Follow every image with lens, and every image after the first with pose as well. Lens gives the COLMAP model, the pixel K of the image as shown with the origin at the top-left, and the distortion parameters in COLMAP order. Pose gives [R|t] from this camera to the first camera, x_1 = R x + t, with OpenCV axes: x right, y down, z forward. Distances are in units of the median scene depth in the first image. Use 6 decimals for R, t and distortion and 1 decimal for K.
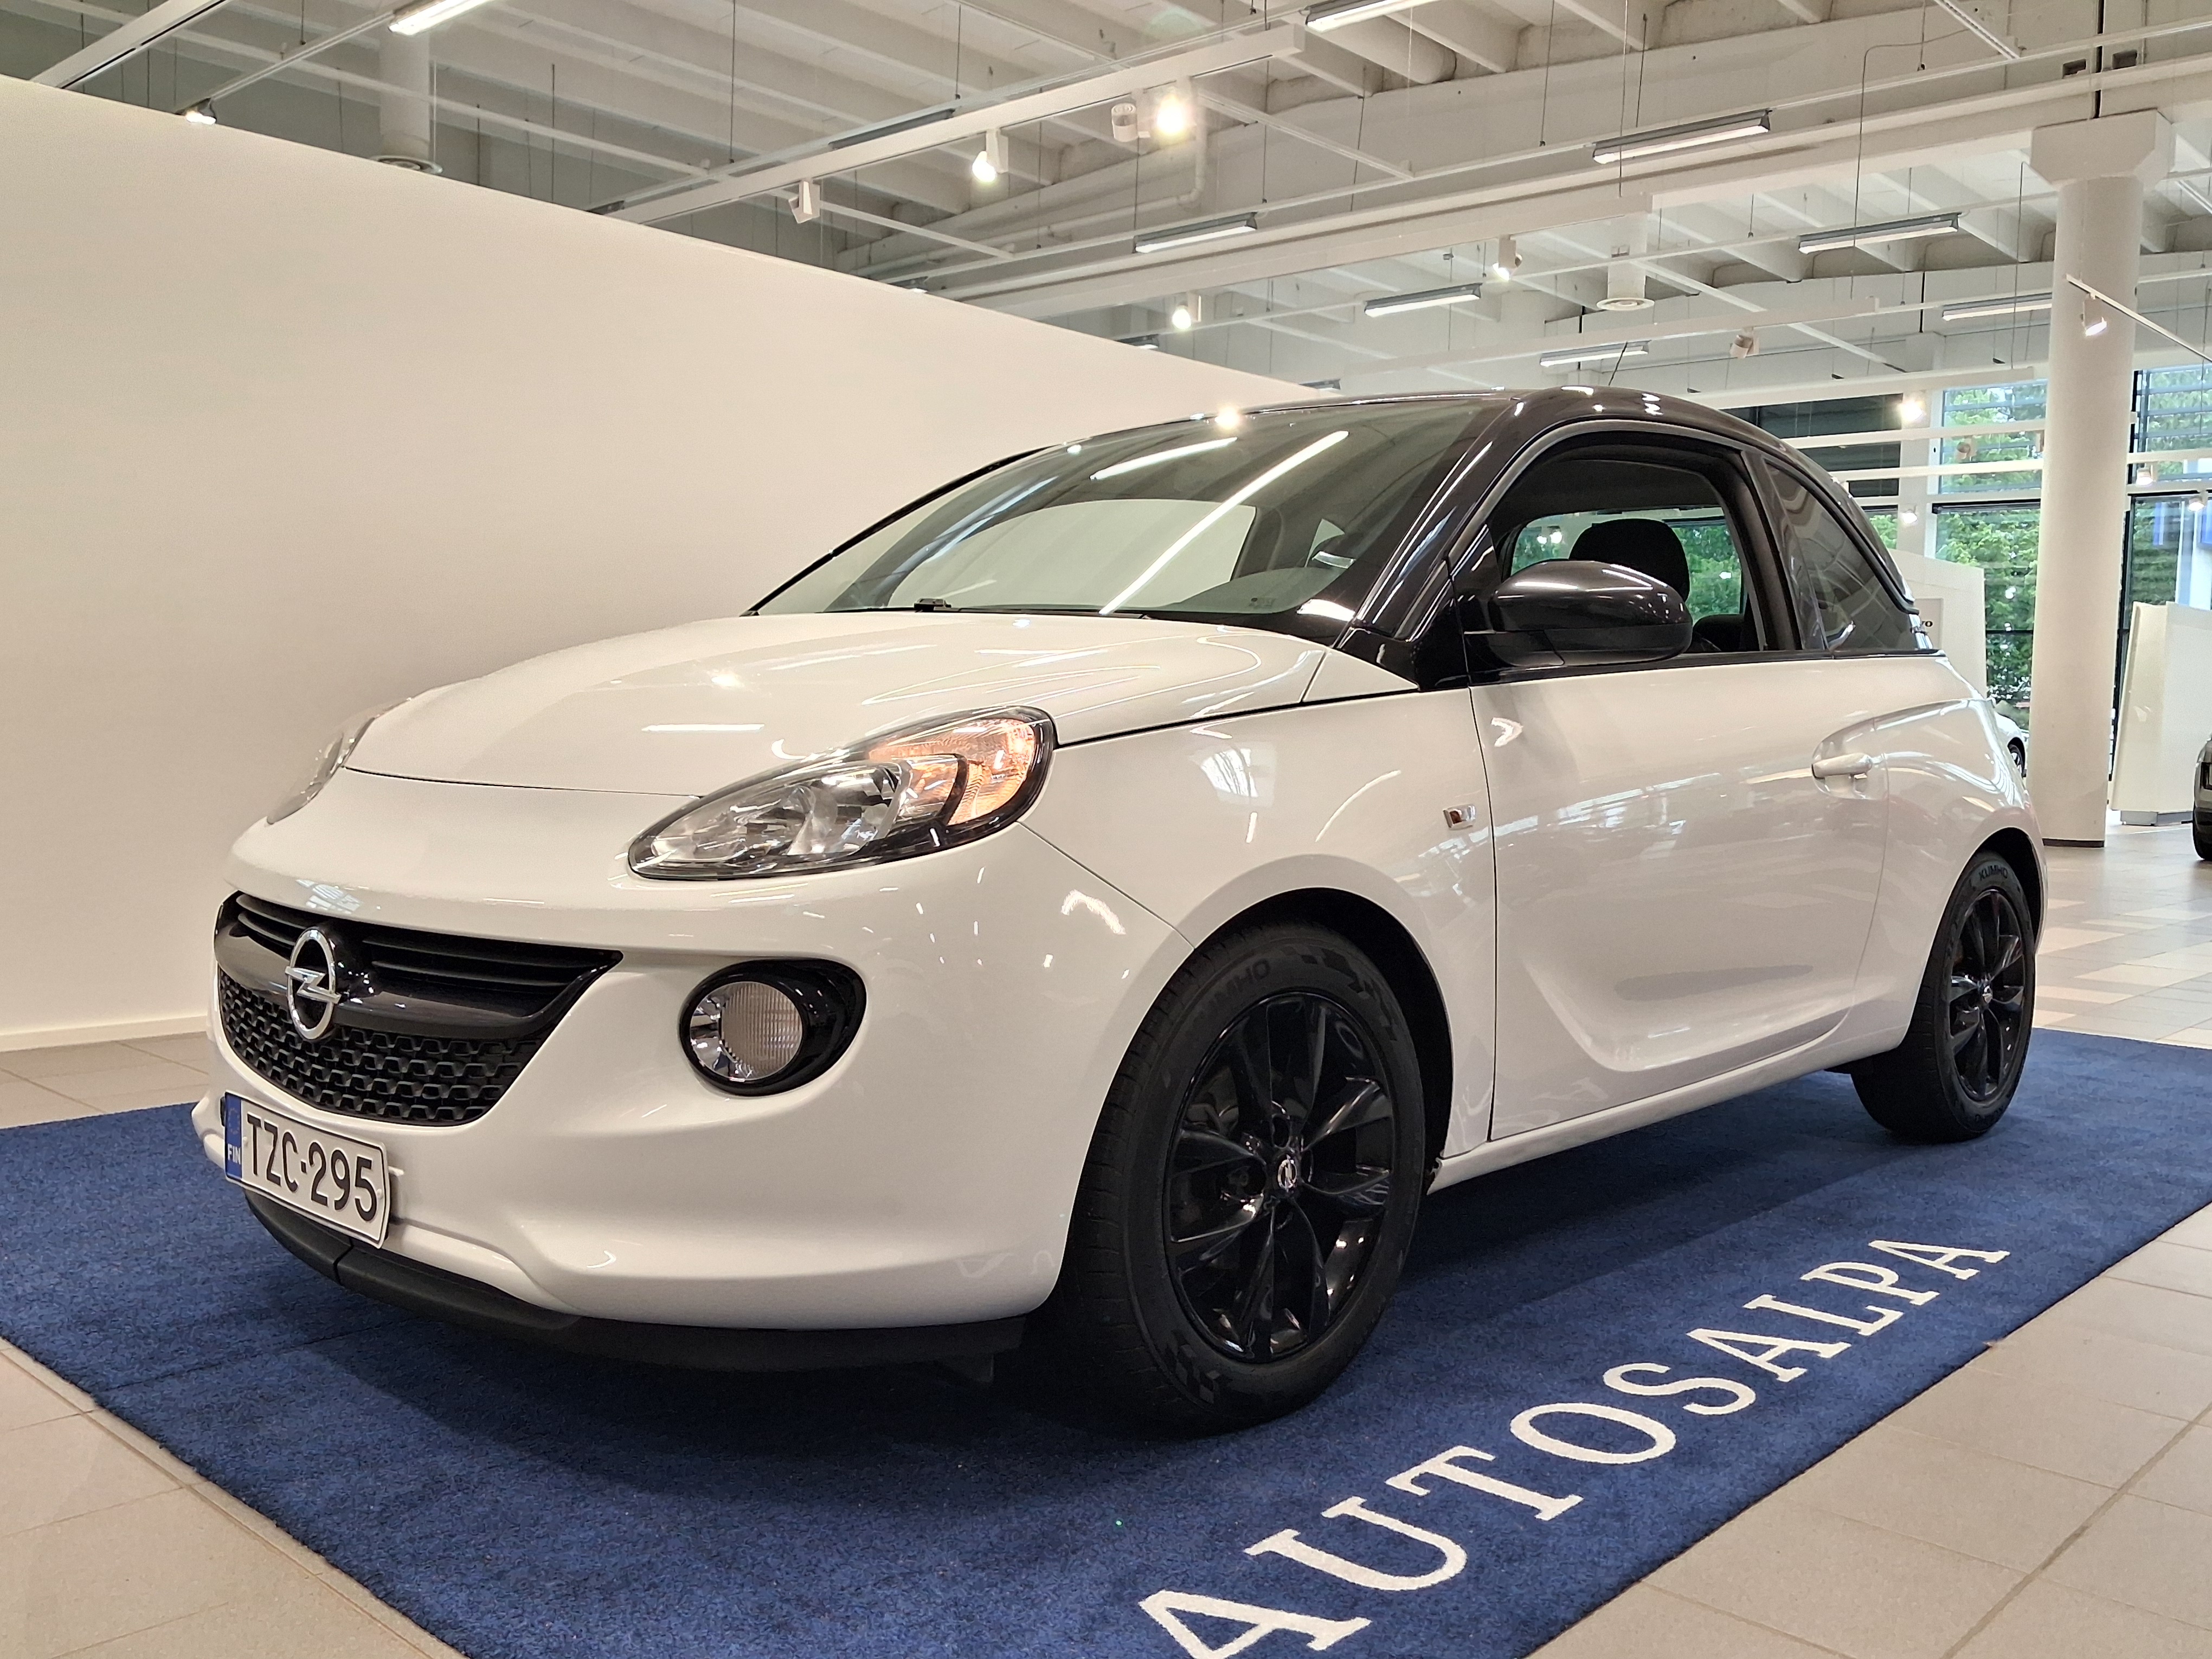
lens RADIAL K [[1877.5, 0, 1105.8], [0, 1877.5, 841.1], [0, 0, 1]] dist [-0.007513, -0.002789]
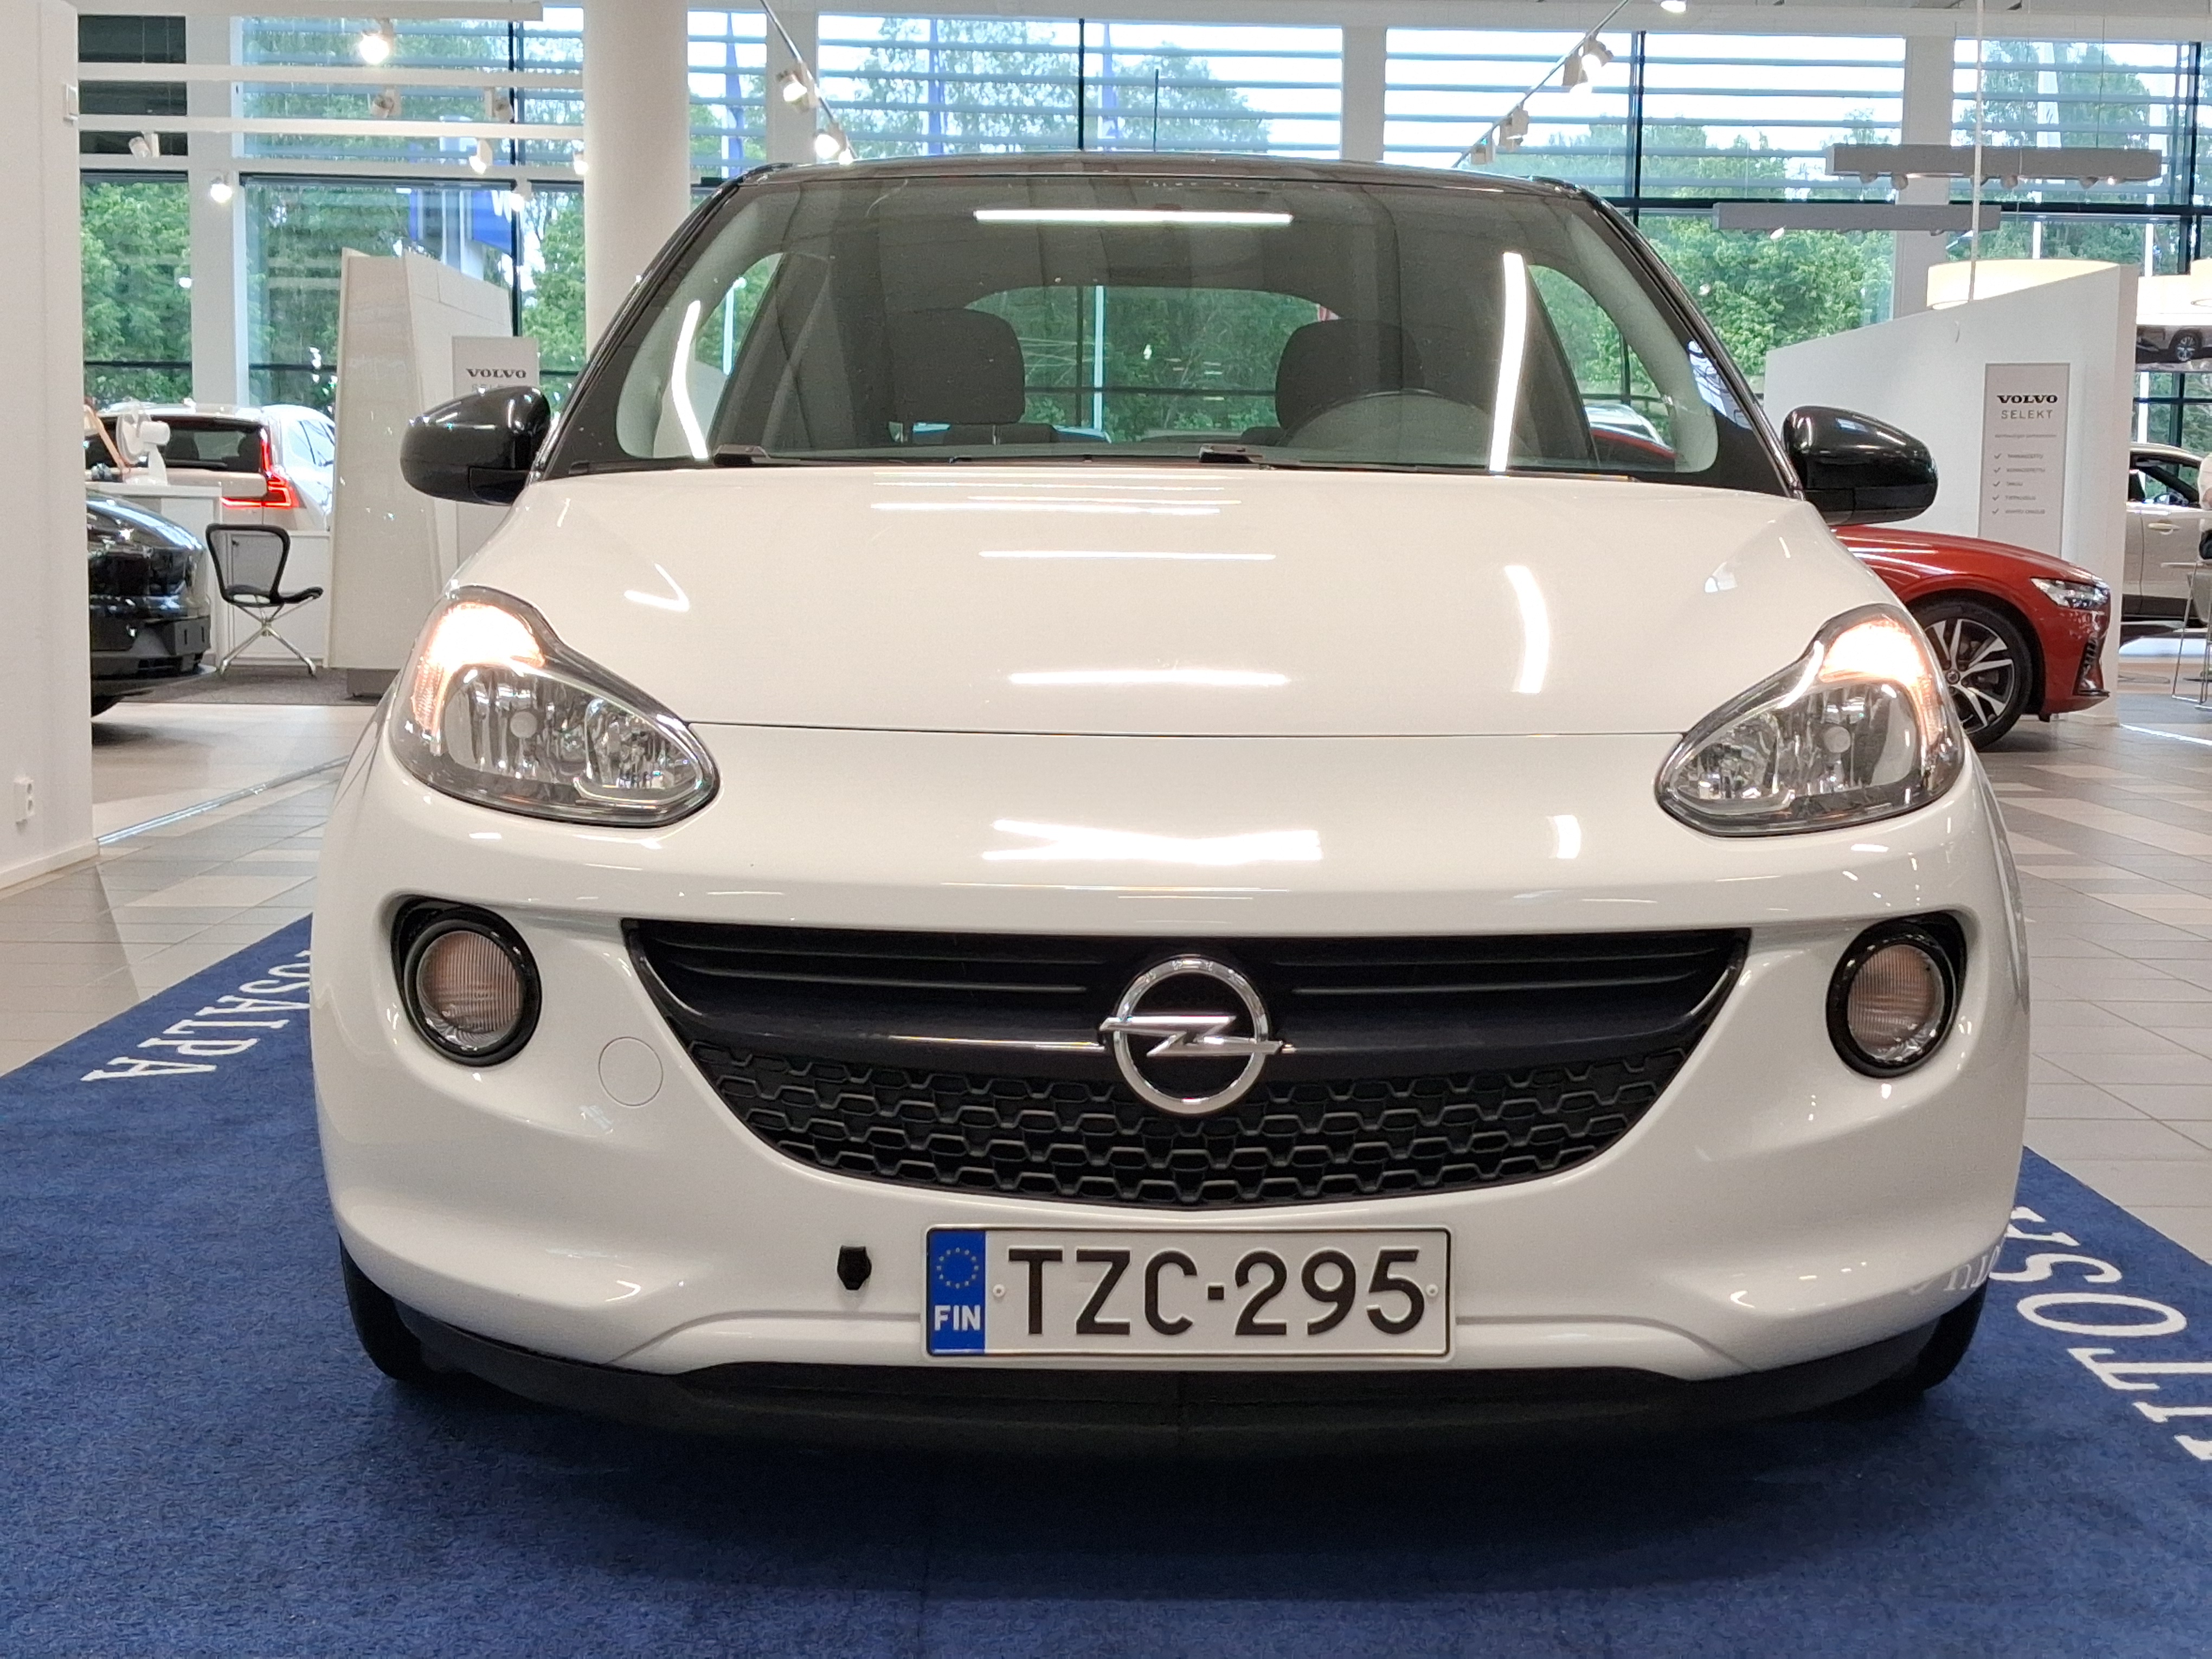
lens RADIAL K [[2972.1, 0, 1117.8], [0, 2972.1, 823.6], [0, 0, 1]] dist [0.054451, 0.000000]
pose [[0.709318, -0.078132, 0.700545, -1.304164], [0.045152, 0.996833, 0.065460, -0.081377], [-0.703441, -0.014801, 0.710599, 0.252489]]
